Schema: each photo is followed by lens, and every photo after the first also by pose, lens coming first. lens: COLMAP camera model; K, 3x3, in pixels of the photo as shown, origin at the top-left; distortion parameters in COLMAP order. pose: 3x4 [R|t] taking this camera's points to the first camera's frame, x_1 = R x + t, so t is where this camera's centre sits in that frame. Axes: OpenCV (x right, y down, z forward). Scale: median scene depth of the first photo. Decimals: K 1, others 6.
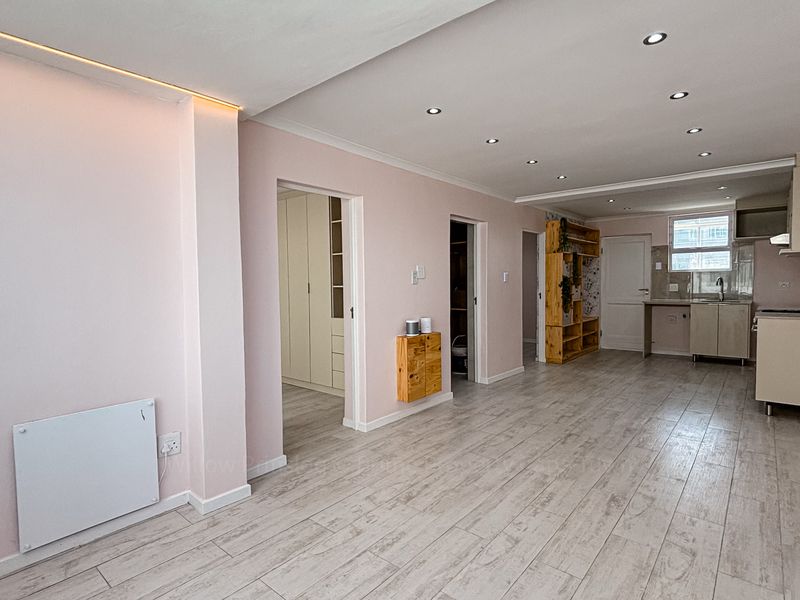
lens RADIAL K [[431.1, 0, 399.7], [0, 431.1, 301.8], [0, 0, 1]] dist [0.033331, -0.039276]
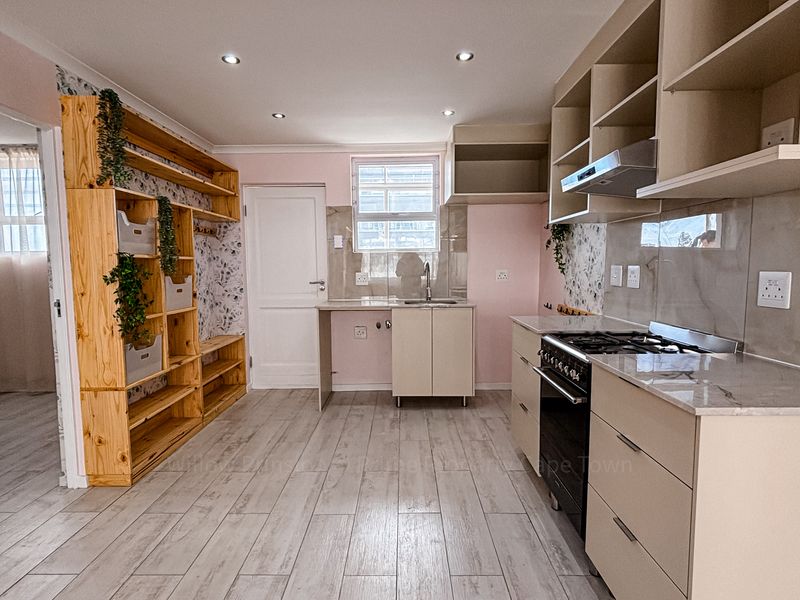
lens RADIAL K [[431.1, 0, 399.7], [0, 431.1, 301.8], [0, 0, 1]] dist [0.033331, -0.039276]
pose [[0.769708, -0.048821, 0.636527, 0.323881], [0.026915, 0.998667, 0.044050, -0.028214], [-0.637829, -0.016774, 0.769995, 0.563357]]
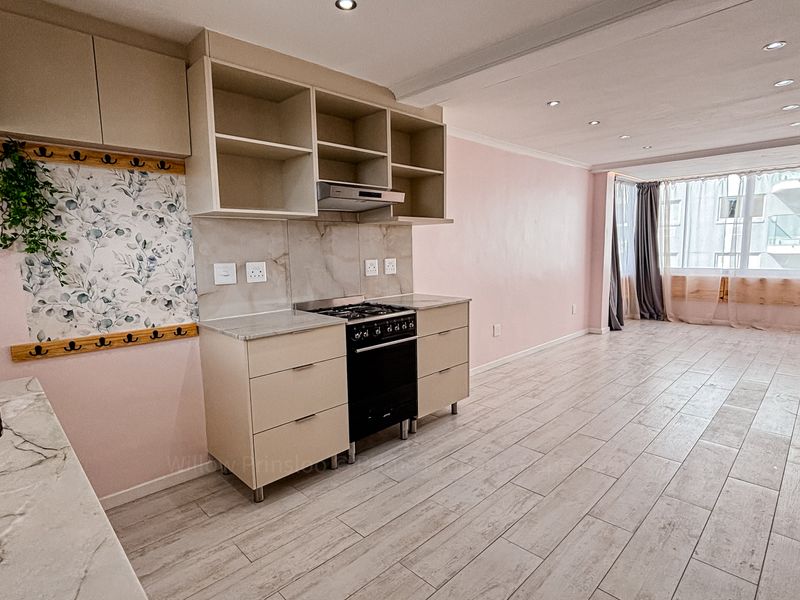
lens RADIAL K [[431.1, 0, 399.7], [0, 431.1, 301.8], [0, 0, 1]] dist [0.033331, -0.039276]
pose [[-0.995931, 0.019235, 0.088038, 0.546453], [0.034248, 0.984442, 0.172342, -0.066645], [-0.083353, 0.174656, -0.981095, 1.123317]]
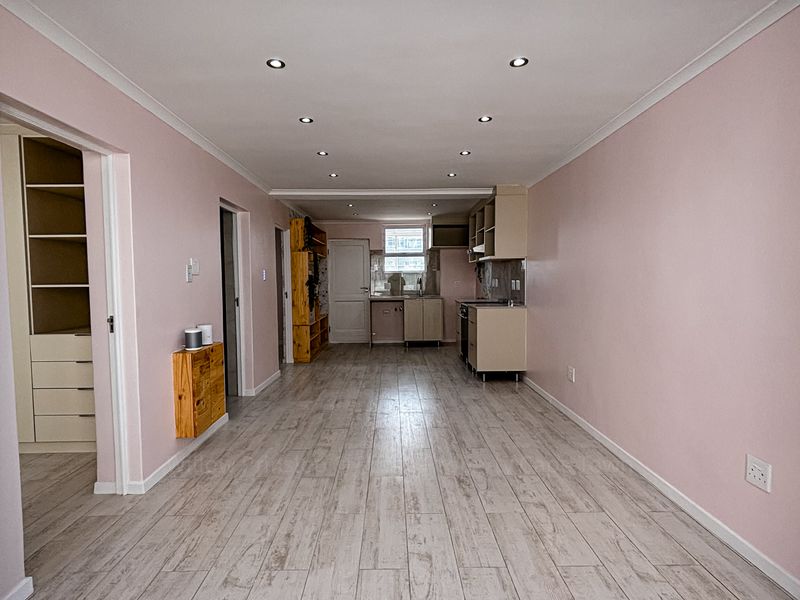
lens RADIAL K [[431.1, 0, 399.7], [0, 431.1, 301.8], [0, 0, 1]] dist [0.033331, -0.039276]
pose [[0.752556, -0.030187, 0.657836, -0.123226], [0.029844, 0.999486, 0.011723, -0.002792], [-0.657852, 0.010811, 0.753070, 0.109413]]
